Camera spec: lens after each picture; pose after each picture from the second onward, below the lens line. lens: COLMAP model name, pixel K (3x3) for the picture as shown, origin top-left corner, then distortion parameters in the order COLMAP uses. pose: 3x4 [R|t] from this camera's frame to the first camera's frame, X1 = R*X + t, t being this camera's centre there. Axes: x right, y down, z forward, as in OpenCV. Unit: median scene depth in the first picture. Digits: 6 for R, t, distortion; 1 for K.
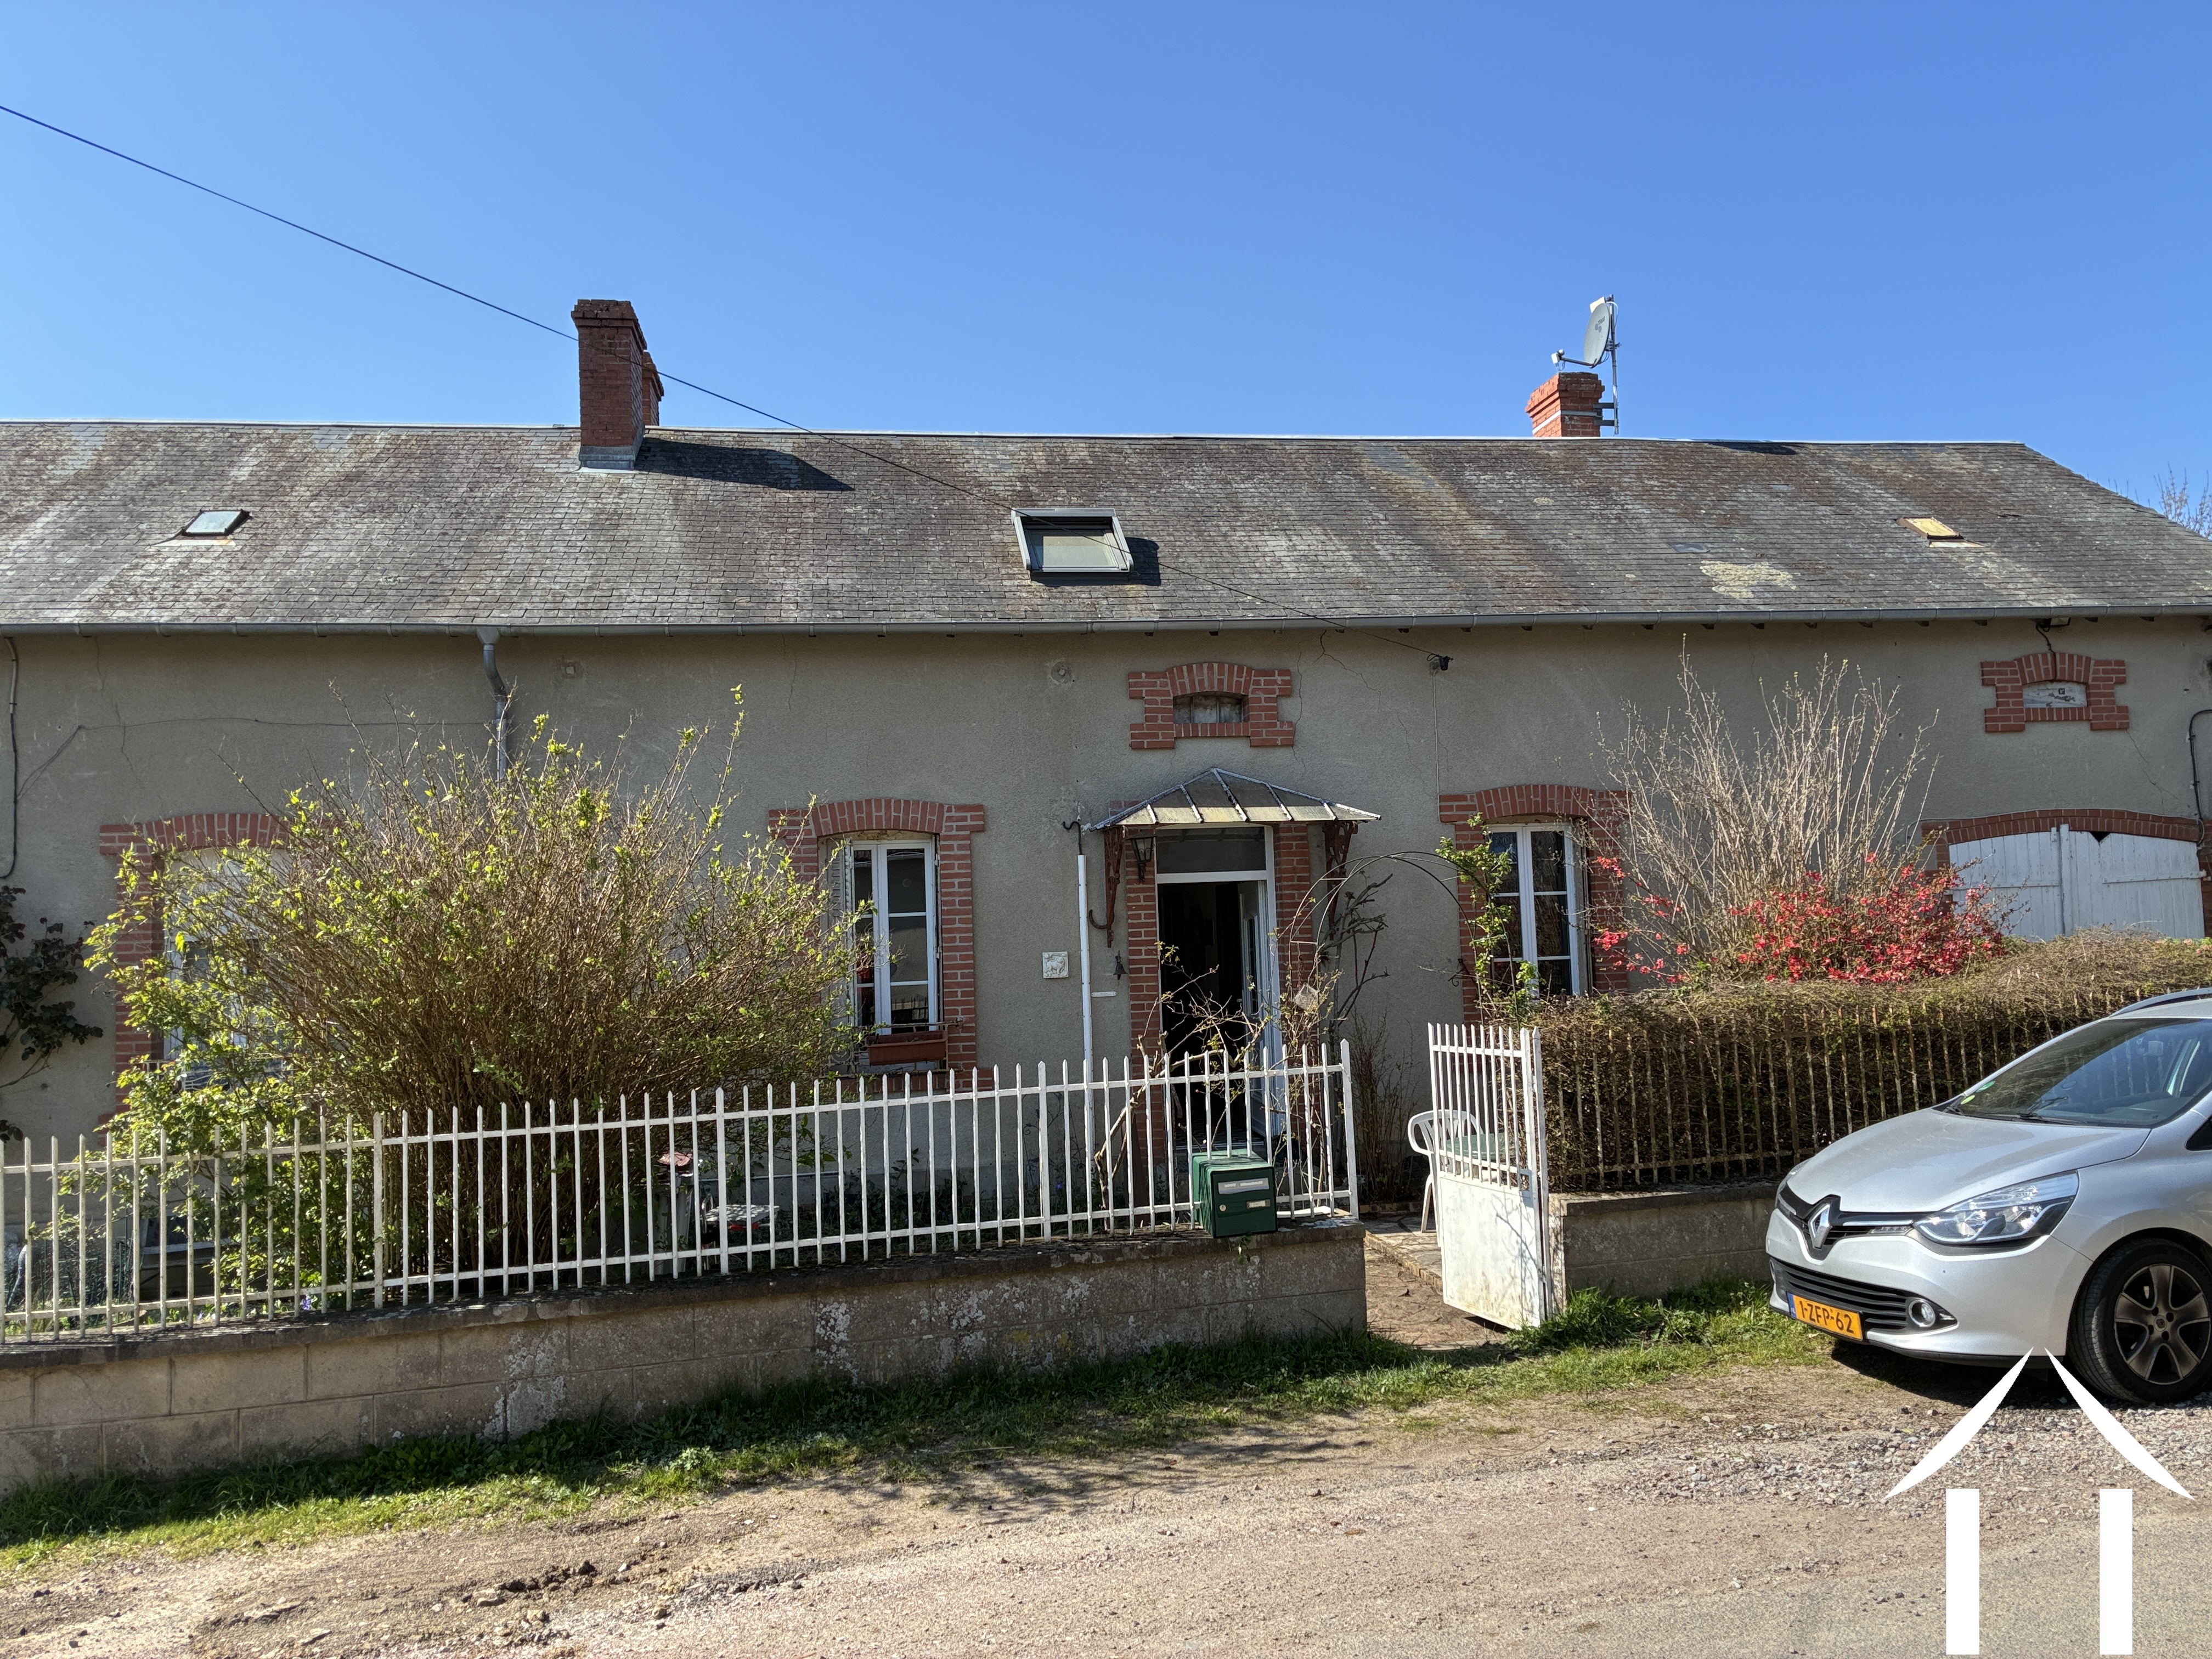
lens RADIAL K [[1669.0, 0, 1104.9], [0, 1669.0, 829.8], [0, 0, 1]] dist [0.045964, -0.051767]
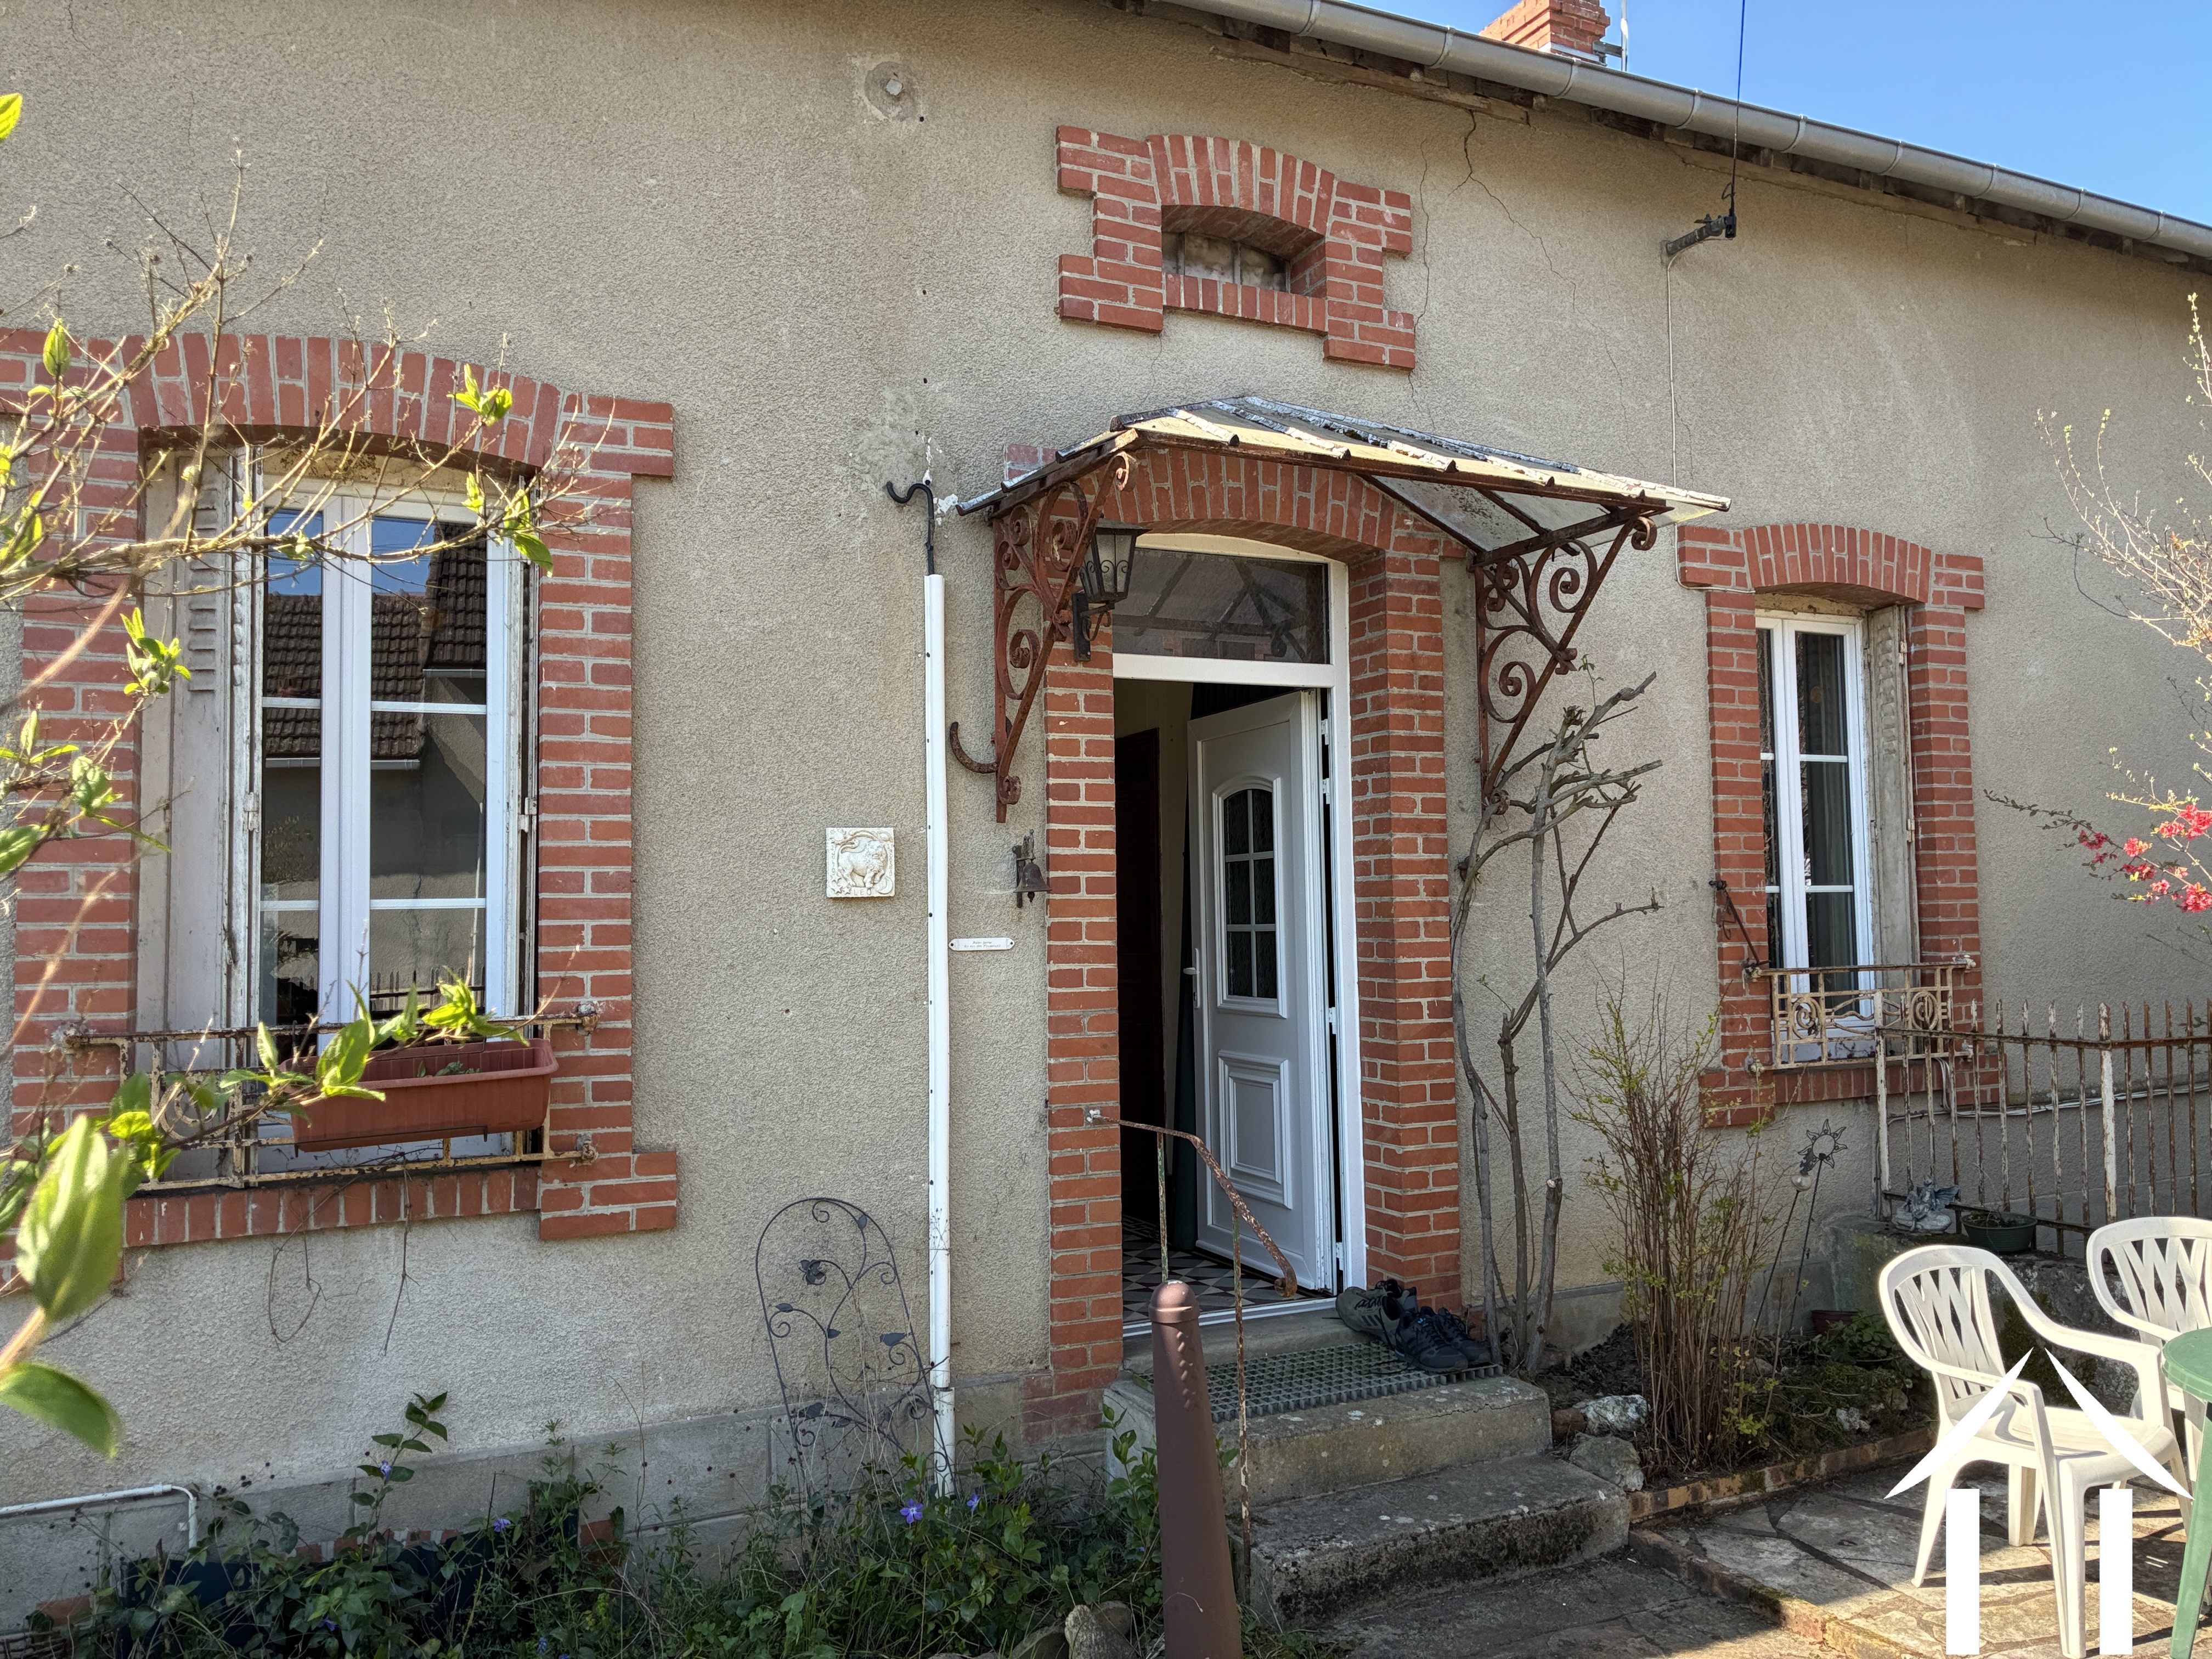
lens RADIAL K [[1669.0, 0, 1112.2], [0, 1669.0, 835.3], [0, 0, 1]] dist [0.045964, -0.051767]
pose [[0.956348, 0.035124, 0.290111, -0.082990], [-0.039166, 0.999200, 0.008135, 0.069202], [-0.289593, -0.019142, 0.956958, 0.625107]]
